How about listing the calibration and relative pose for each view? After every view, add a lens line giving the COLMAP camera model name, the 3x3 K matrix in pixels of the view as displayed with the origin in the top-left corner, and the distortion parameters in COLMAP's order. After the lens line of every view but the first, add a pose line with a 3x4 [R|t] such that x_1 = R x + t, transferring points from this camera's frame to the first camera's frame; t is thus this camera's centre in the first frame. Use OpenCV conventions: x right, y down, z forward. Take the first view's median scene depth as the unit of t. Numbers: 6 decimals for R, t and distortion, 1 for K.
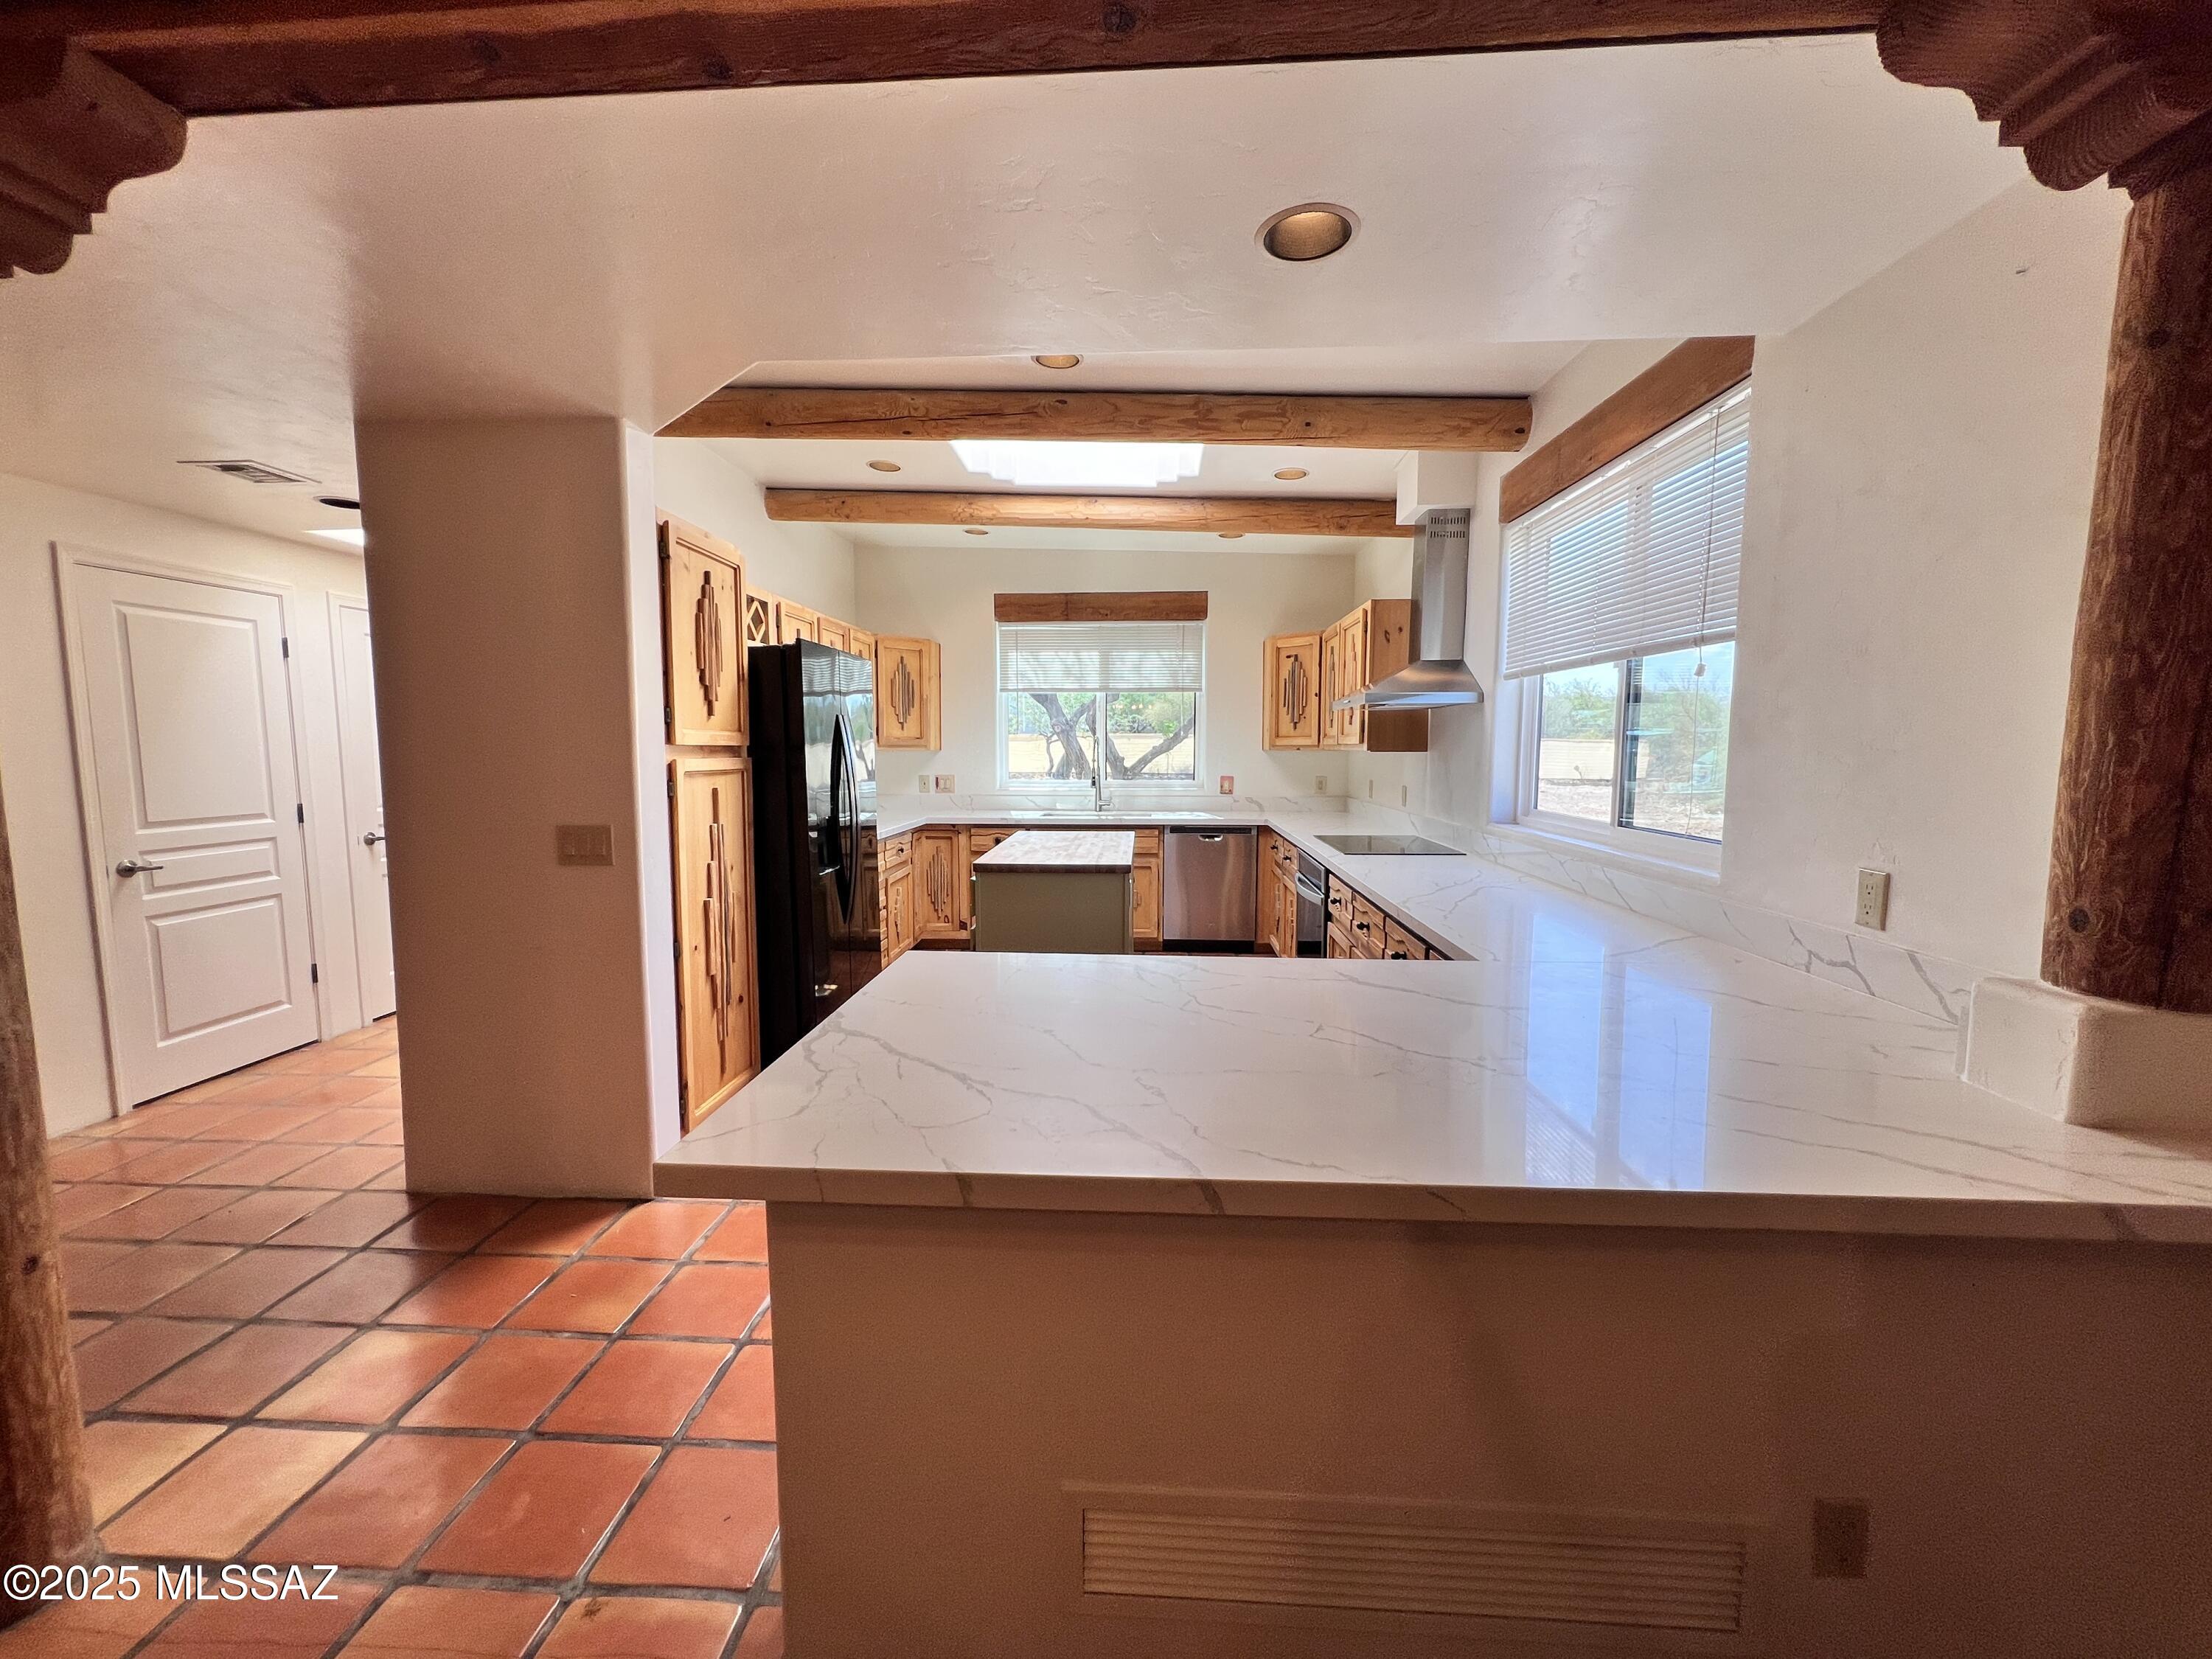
lens RADIAL K [[888.4, 0, 1102.3], [0, 888.4, 829.4], [0, 0, 1]] dist [-0.003495, 0.001221]
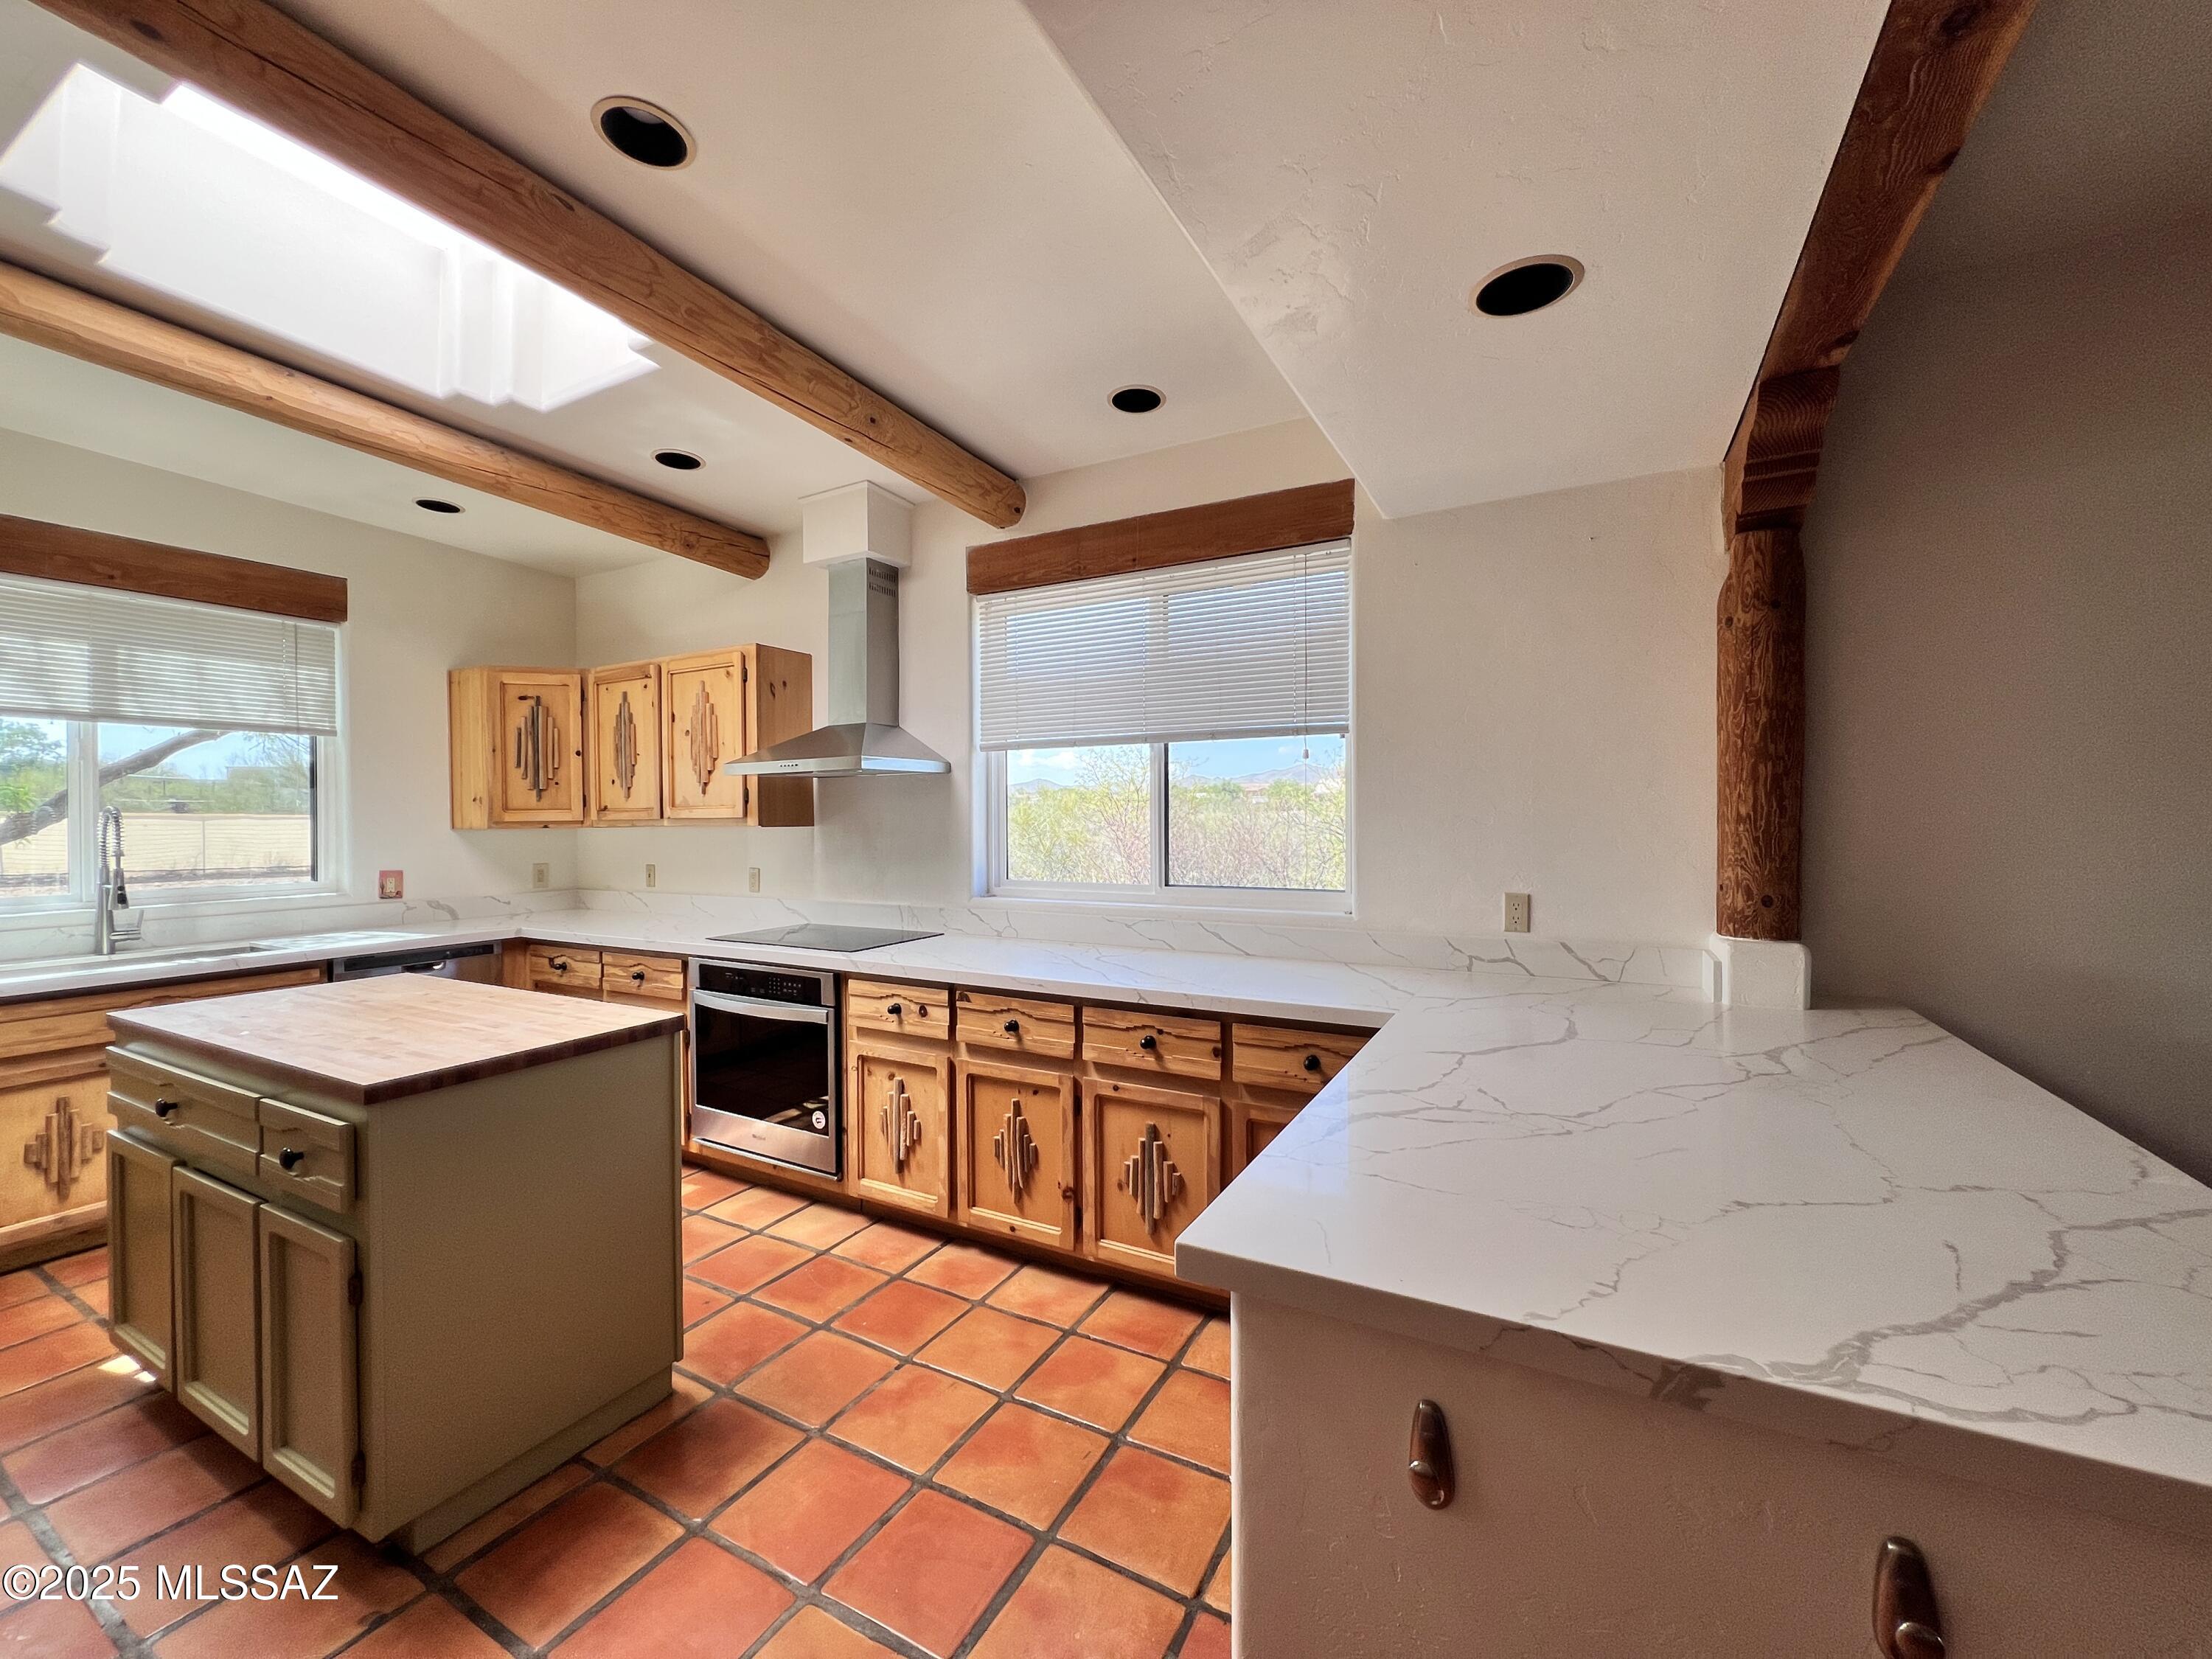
lens RADIAL K [[888.4, 0, 1099.8], [0, 888.4, 826.9], [0, 0, 1]] dist [-0.003495, 0.001221]
pose [[0.431576, -0.012401, 0.901991, -0.283198], [0.094349, 0.995042, -0.031463, -0.030536], [-0.897129, 0.098680, 0.430606, 0.347499]]
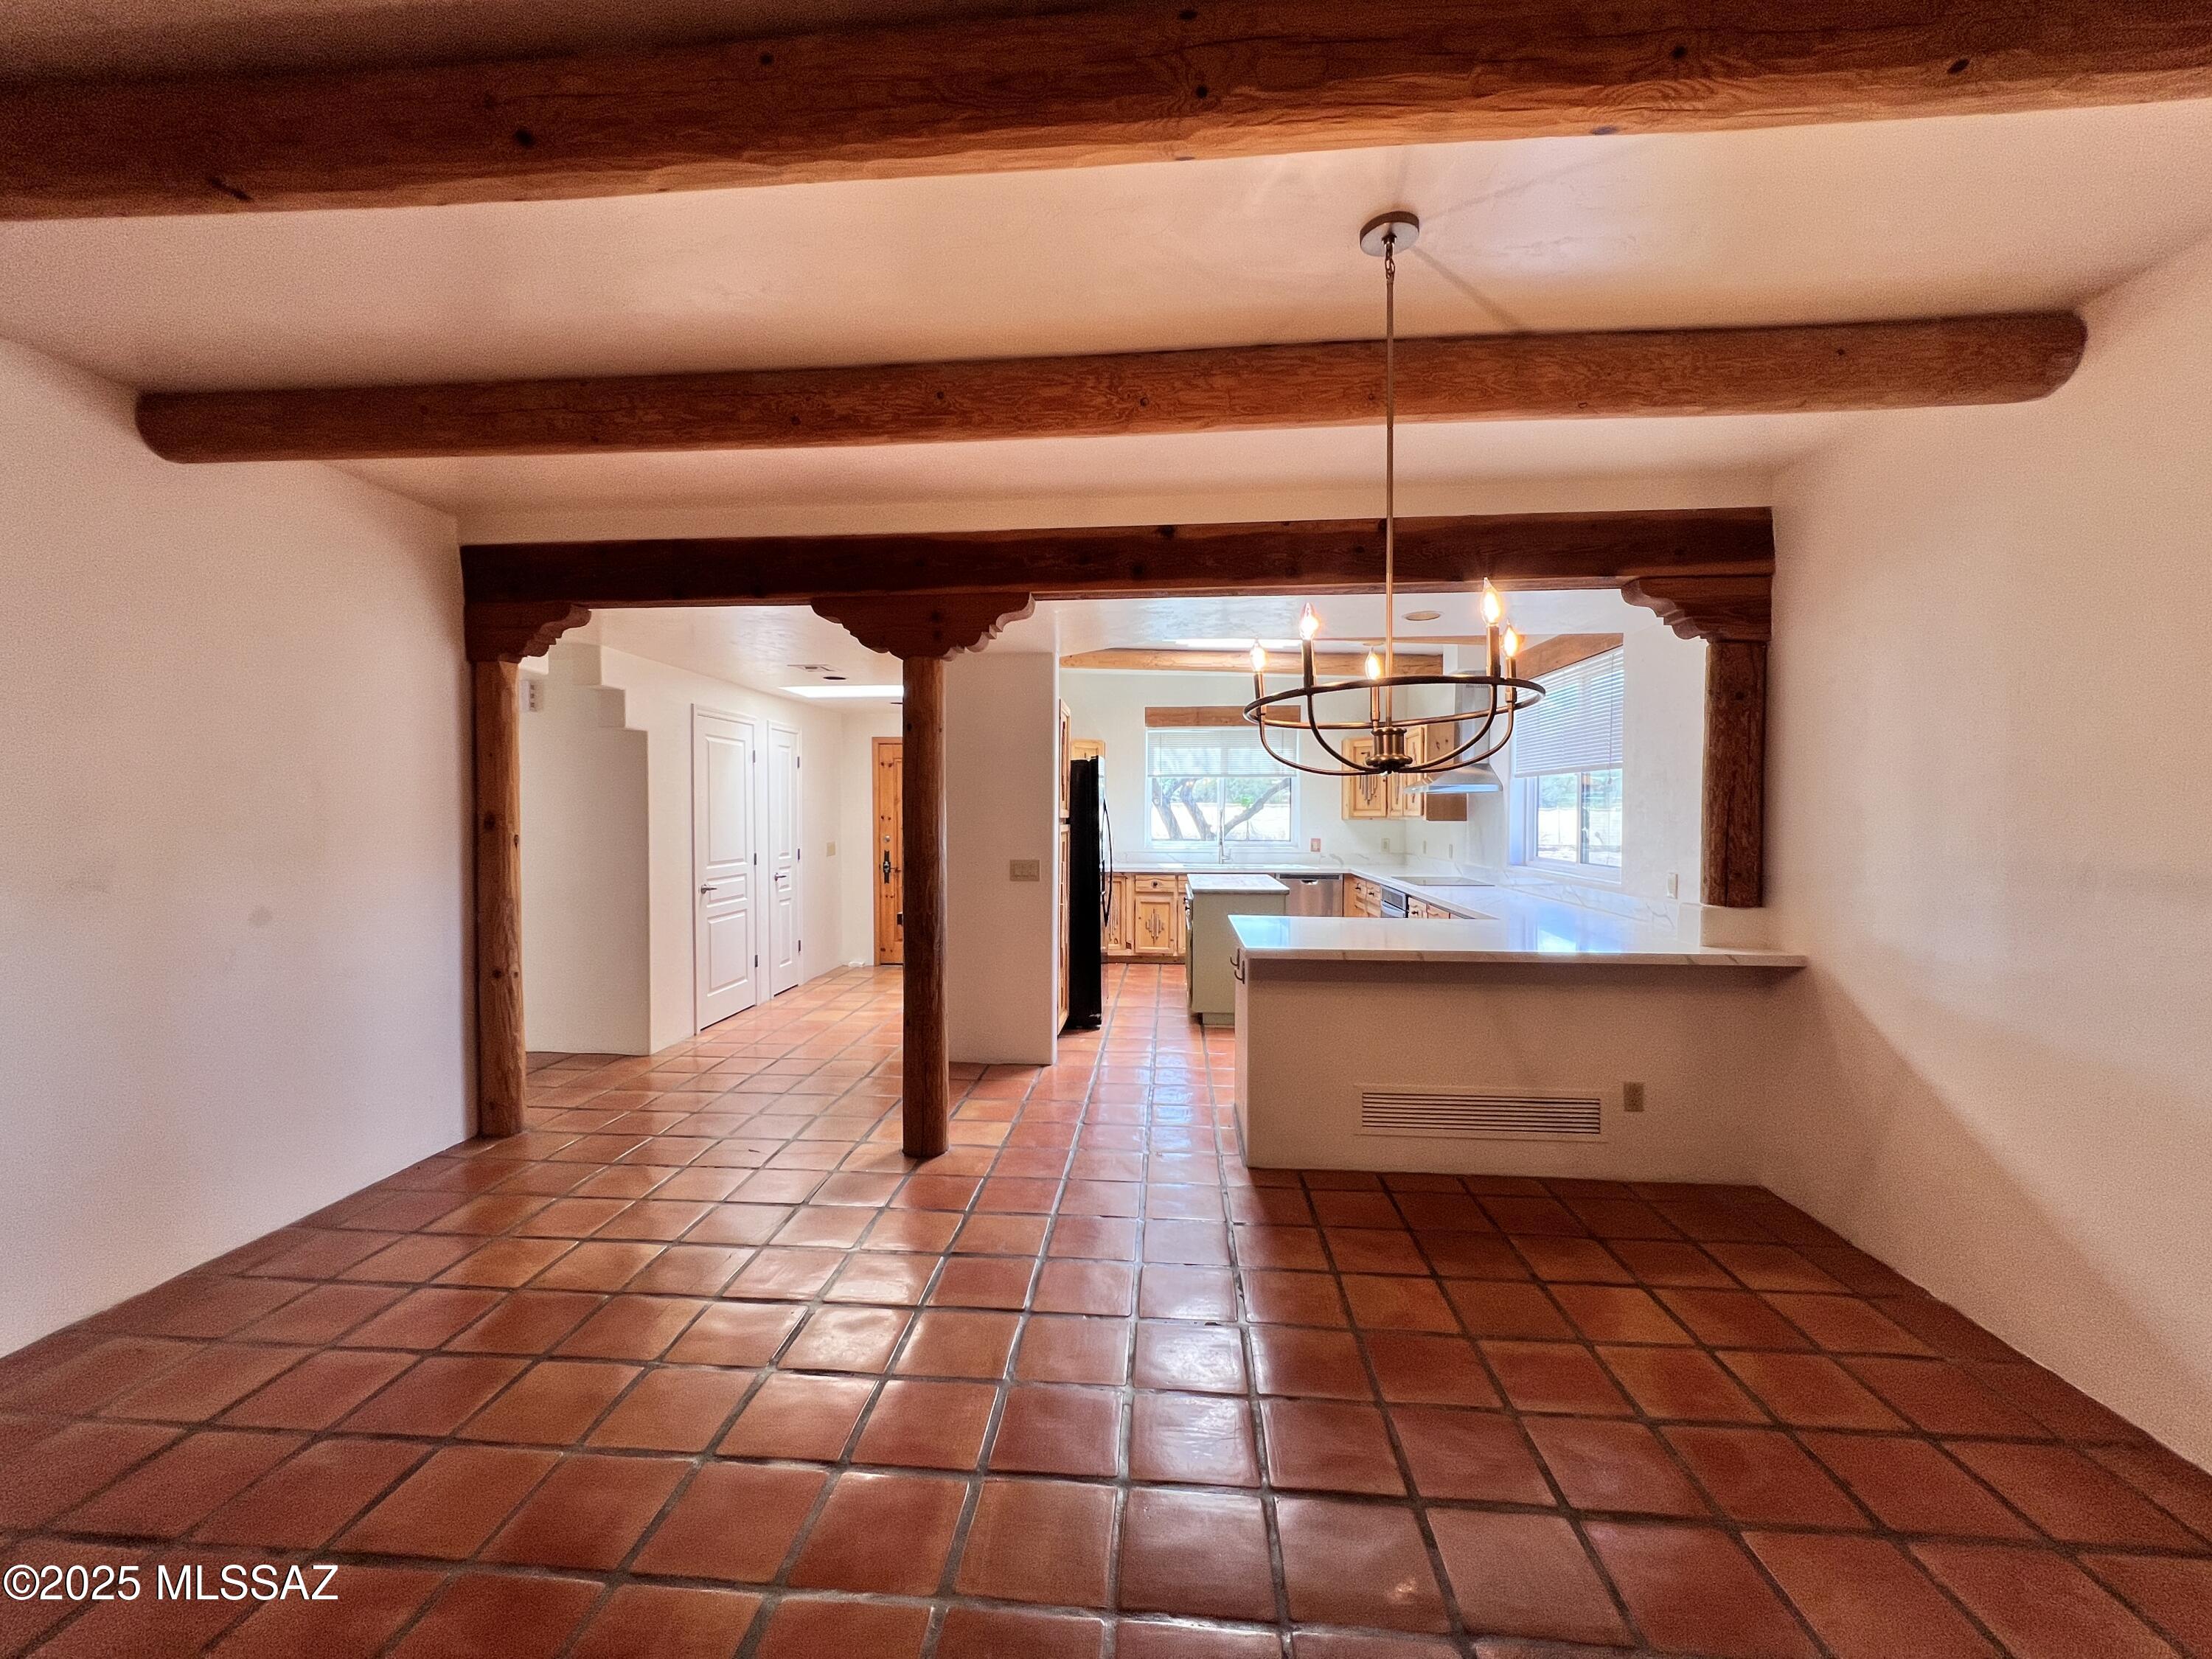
lens RADIAL K [[887.4, 0, 1101.0], [0, 887.4, 829.8], [0, 0, 1]] dist [-0.003035, 0.000909]
pose [[0.999590, 0.001007, -0.028618, -0.197795], [-0.003152, 0.997177, -0.075018, 0.039511], [0.028462, 0.075078, 0.996771, -0.483160]]
